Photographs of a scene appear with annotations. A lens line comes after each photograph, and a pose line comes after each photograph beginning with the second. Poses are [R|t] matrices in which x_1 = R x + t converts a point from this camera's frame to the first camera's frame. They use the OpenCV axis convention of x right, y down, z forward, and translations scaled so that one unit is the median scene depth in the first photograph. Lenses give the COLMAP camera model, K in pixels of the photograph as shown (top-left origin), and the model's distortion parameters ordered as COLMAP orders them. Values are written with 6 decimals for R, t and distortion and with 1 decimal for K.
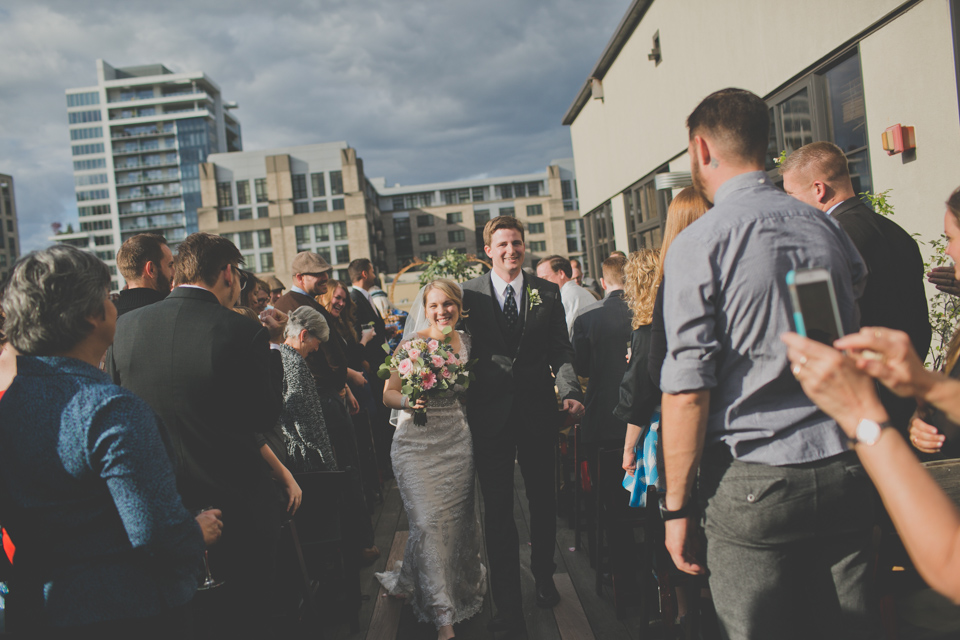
lens RADIAL K [[907.9, 0, 480.0], [0, 907.9, 320.0], [0, 0, 1]] dist [-0.119907, 0.153943]
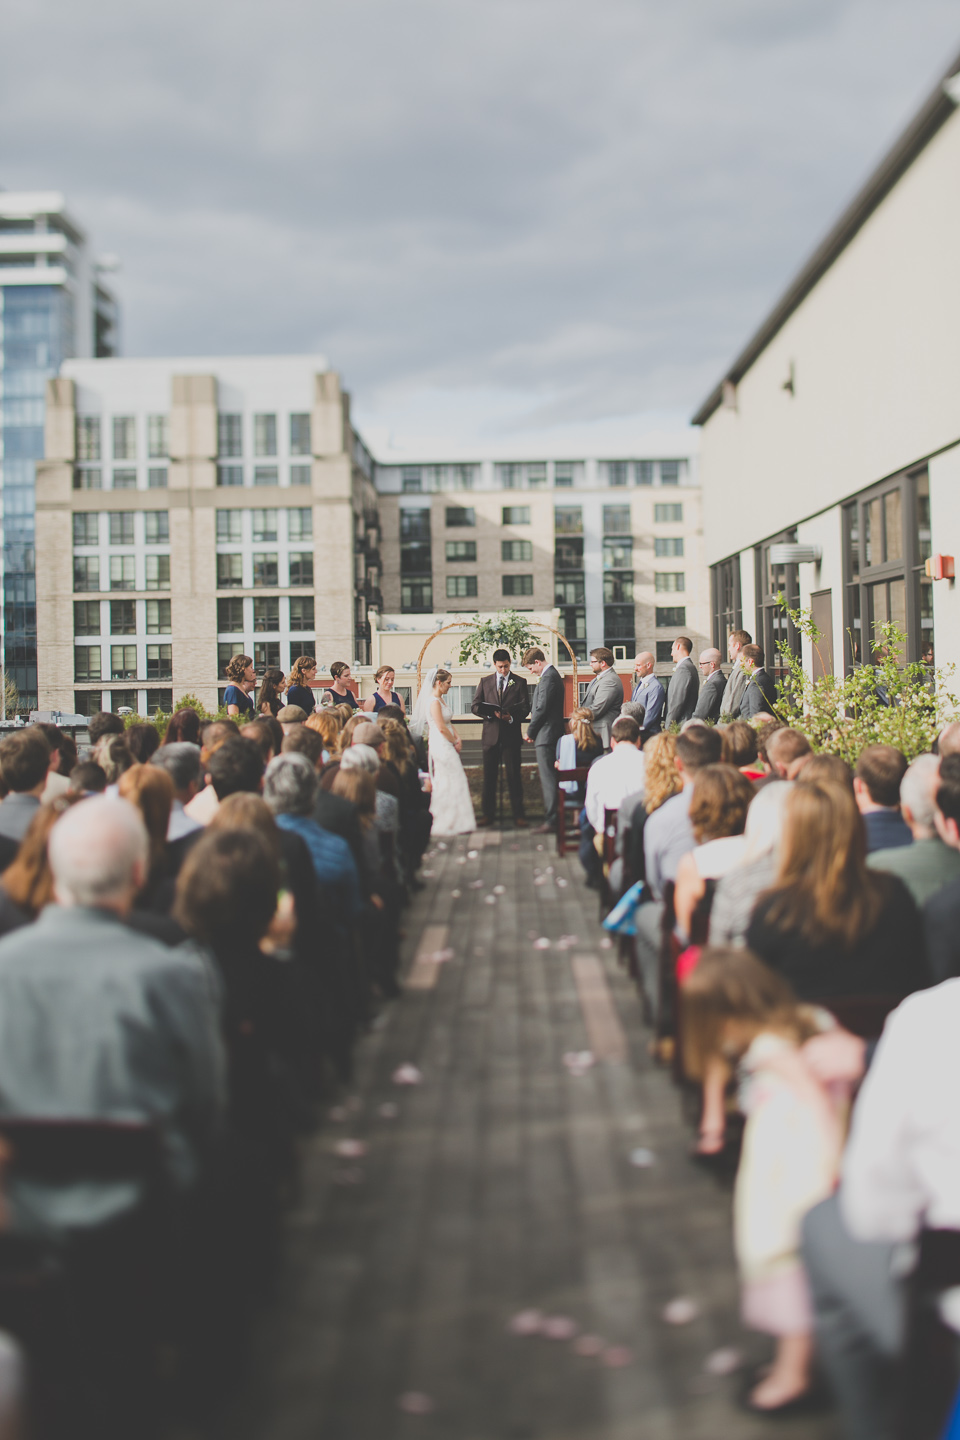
lens RADIAL K [[1776.4, 0, 485.8], [0, 1776.4, 612.1], [0, 0, 1]] dist [-0.004602, -0.003464]
pose [[0.996063, 0.079001, -0.040209, 0.000560], [-0.081107, 0.995254, -0.053766, 0.000086], [0.035770, 0.056816, 0.997744, -0.033139]]
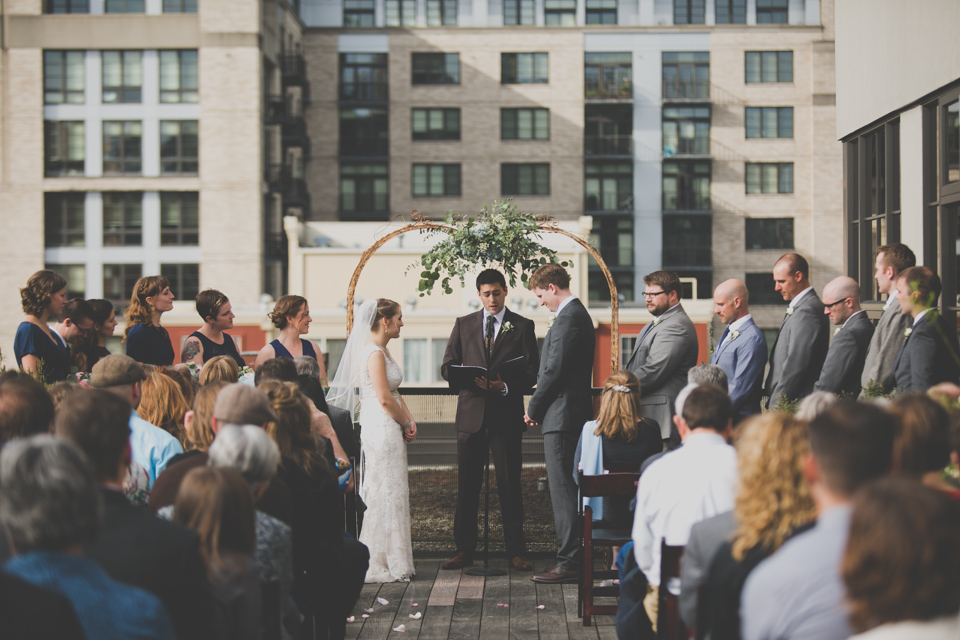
lens RADIAL K [[2811.6, 0, 462.3], [0, 2811.6, 319.5], [0, 0, 1]] dist [0.045342, -0.171843]
pose [[0.994579, 0.095343, -0.041497, 0.000728], [-0.096209, 0.995172, -0.019385, 0.000323], [0.039449, 0.023273, 0.998951, -0.024244]]
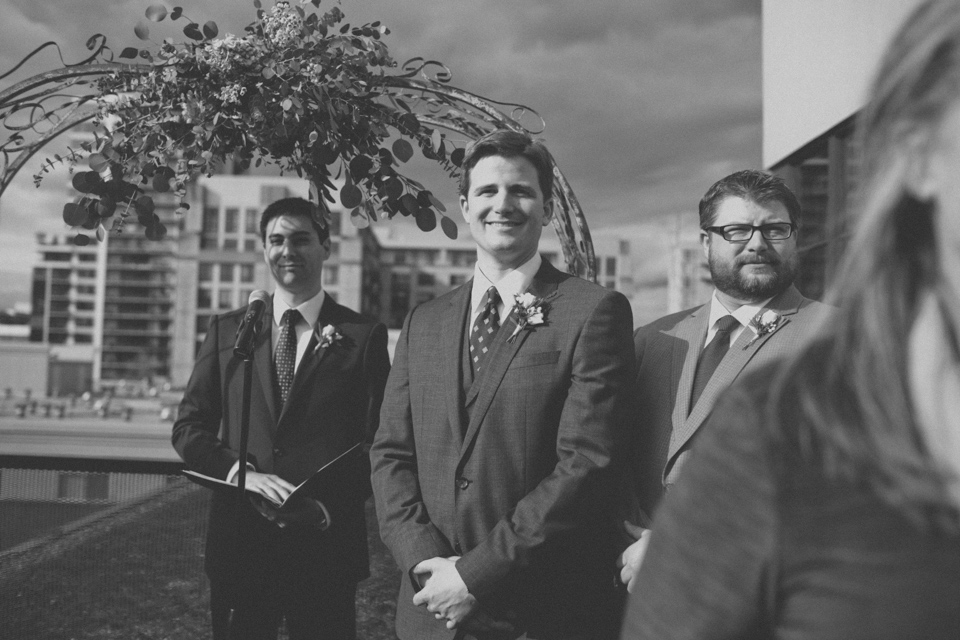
lens RADIAL K [[907.9, 0, 480.0], [0, 907.9, 320.0], [0, 0, 1]] dist [-0.119907, 0.153943]
pose [[0.991895, 0.127057, -0.001184, 0.001053], [-0.126746, 0.988724, -0.079751, -0.001168], [-0.008962, 0.079255, 0.996814, 0.086672]]
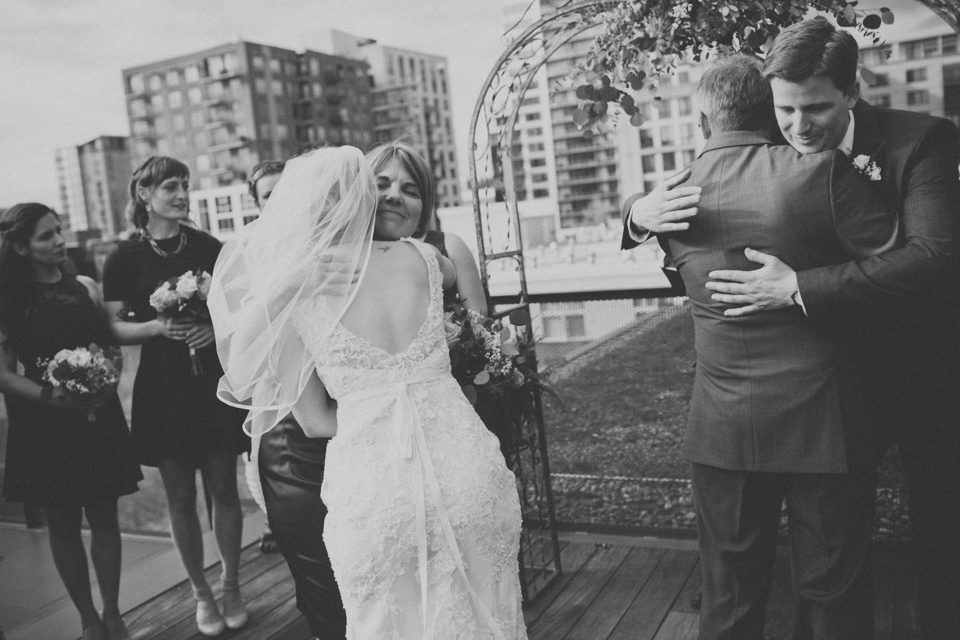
lens RADIAL K [[907.9, 0, 480.0], [0, 907.9, 320.0], [0, 0, 1]] dist [-0.119907, 0.153943]
pose [[0.887750, 0.060244, -0.456366, 0.002392], [0.002866, 0.990656, 0.136351, -0.001569], [0.460316, -0.122354, 0.879283, 0.078183]]
